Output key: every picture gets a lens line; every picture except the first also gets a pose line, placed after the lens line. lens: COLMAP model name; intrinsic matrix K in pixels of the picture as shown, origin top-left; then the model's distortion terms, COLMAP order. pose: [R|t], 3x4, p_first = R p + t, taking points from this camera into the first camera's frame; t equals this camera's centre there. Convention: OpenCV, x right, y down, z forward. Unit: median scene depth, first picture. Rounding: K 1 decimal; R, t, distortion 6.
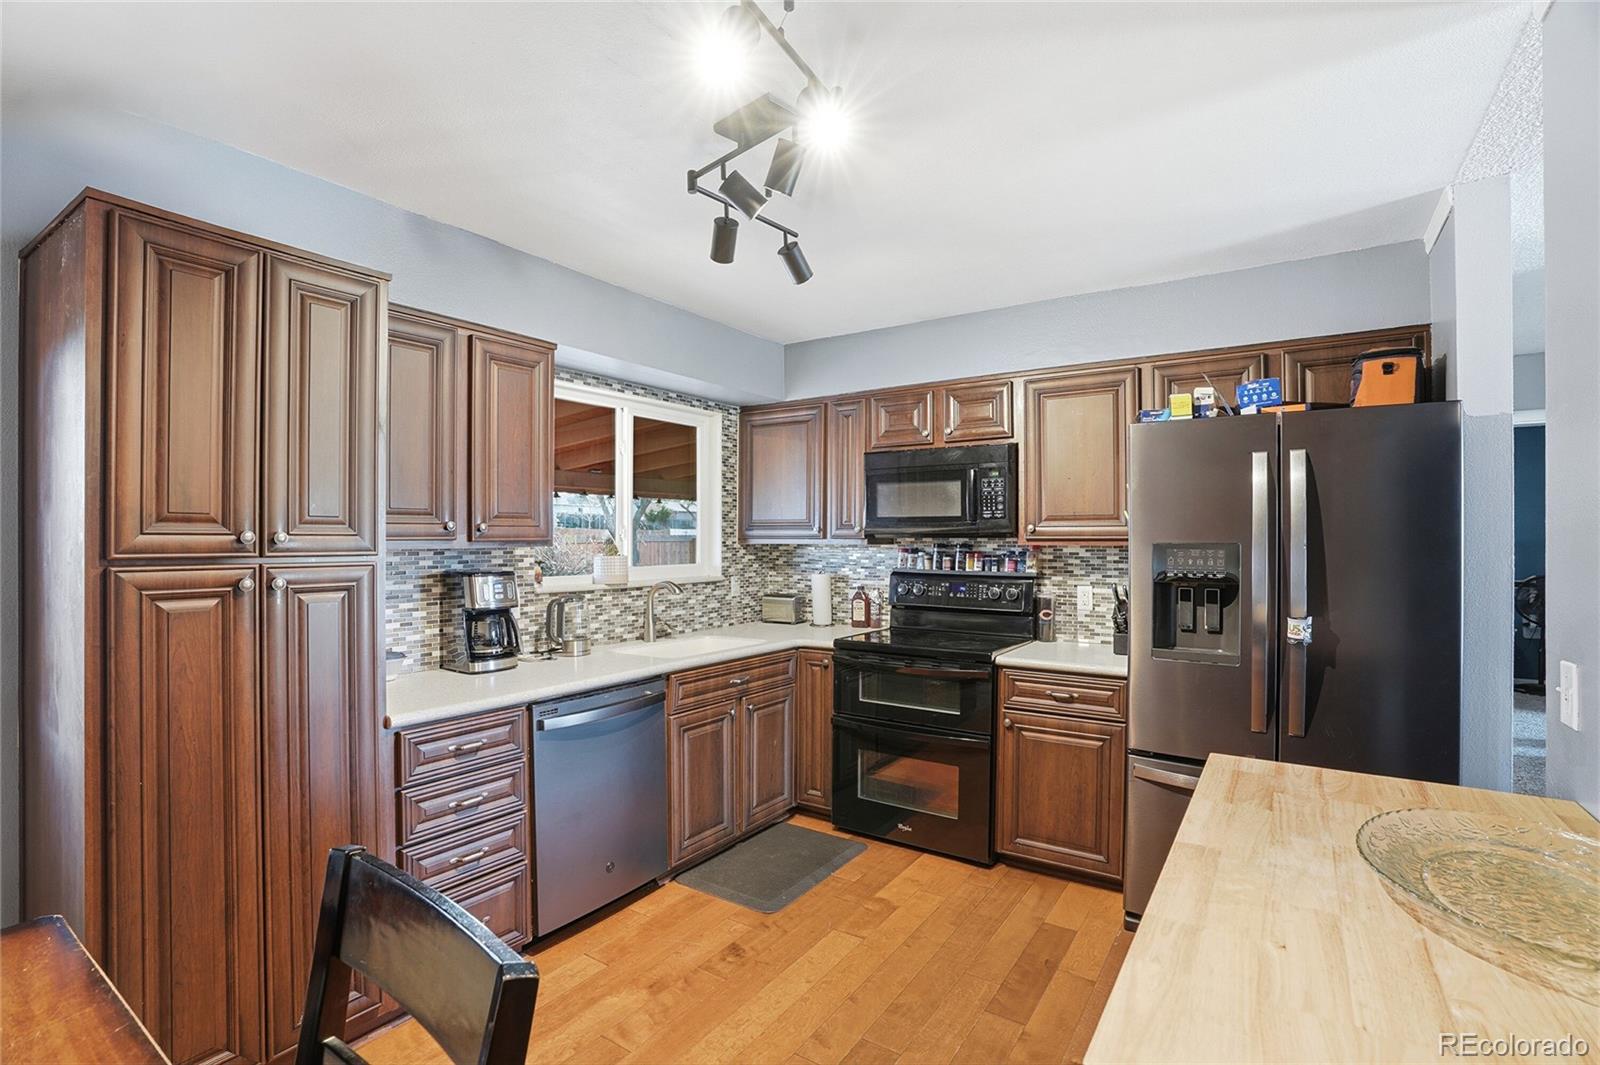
lens RADIAL K [[742.0, 0, 788.8], [0, 742.0, 539.5], [0, 0, 1]] dist [-0.053901, 0.016877]
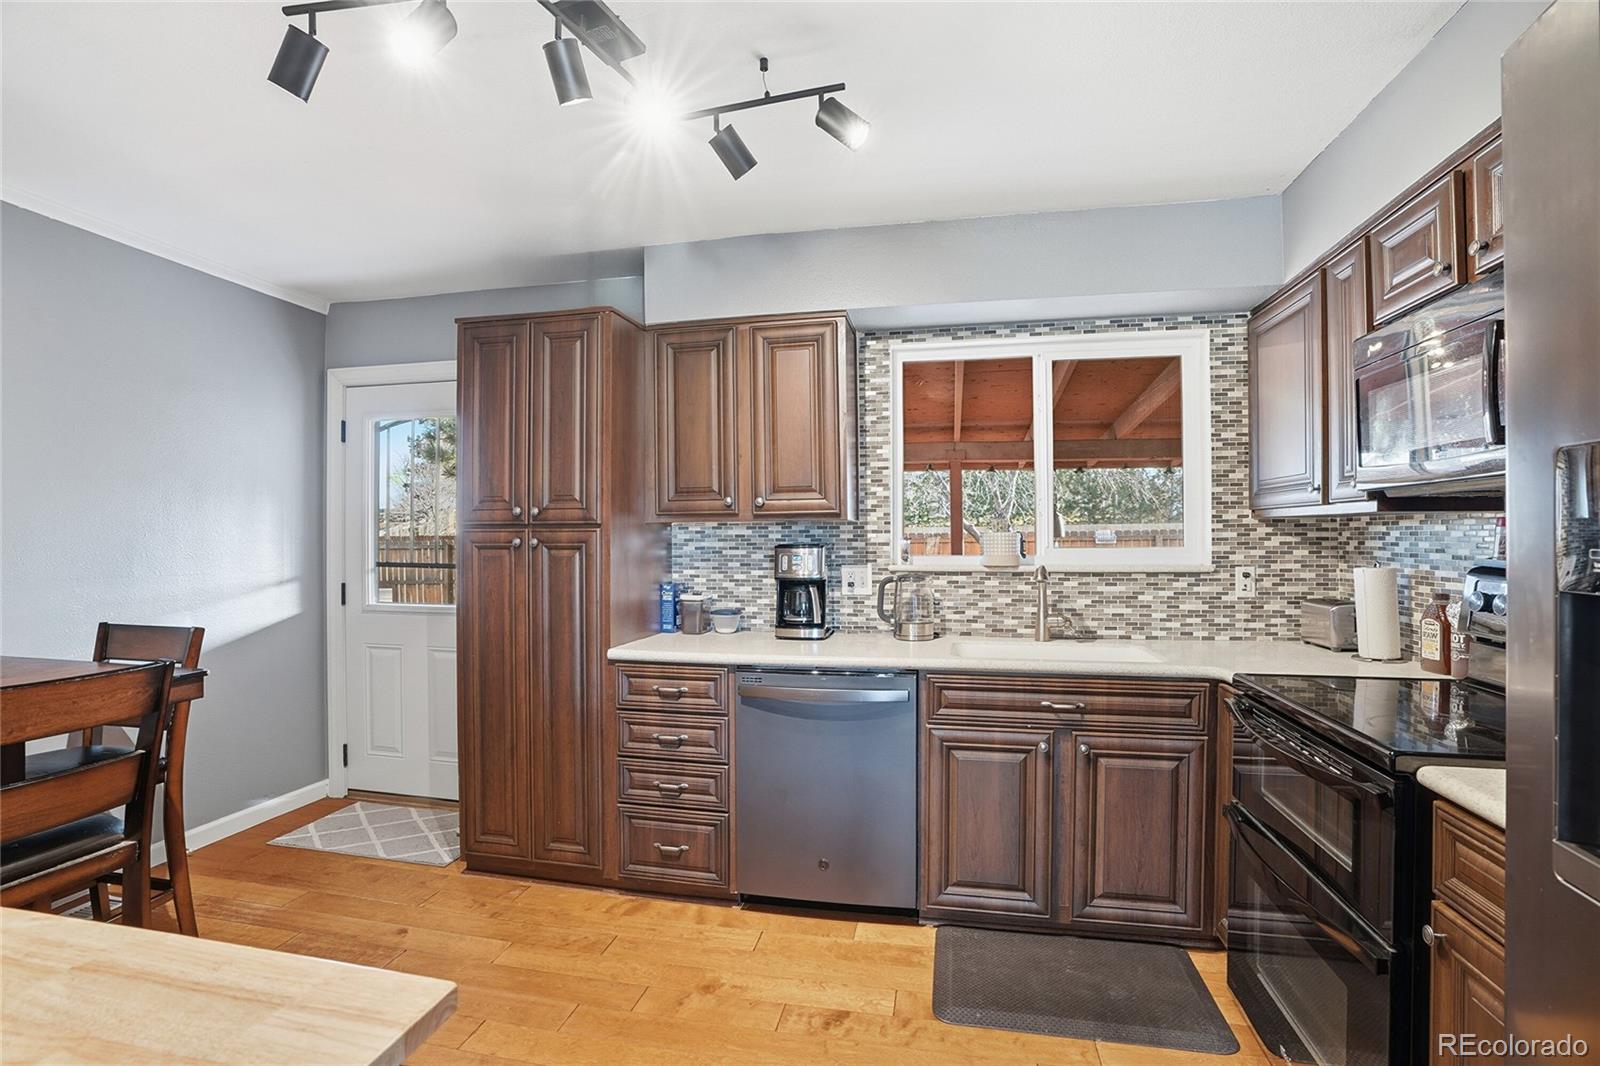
lens RADIAL K [[742.0, 0, 792.4], [0, 742.0, 531.9], [0, 0, 1]] dist [-0.053901, 0.016877]
pose [[0.392760, -0.007311, -0.919612, 0.417851], [0.002025, 0.999973, -0.007086, 0.024832], [0.919639, 0.000921, 0.392764, 0.422163]]
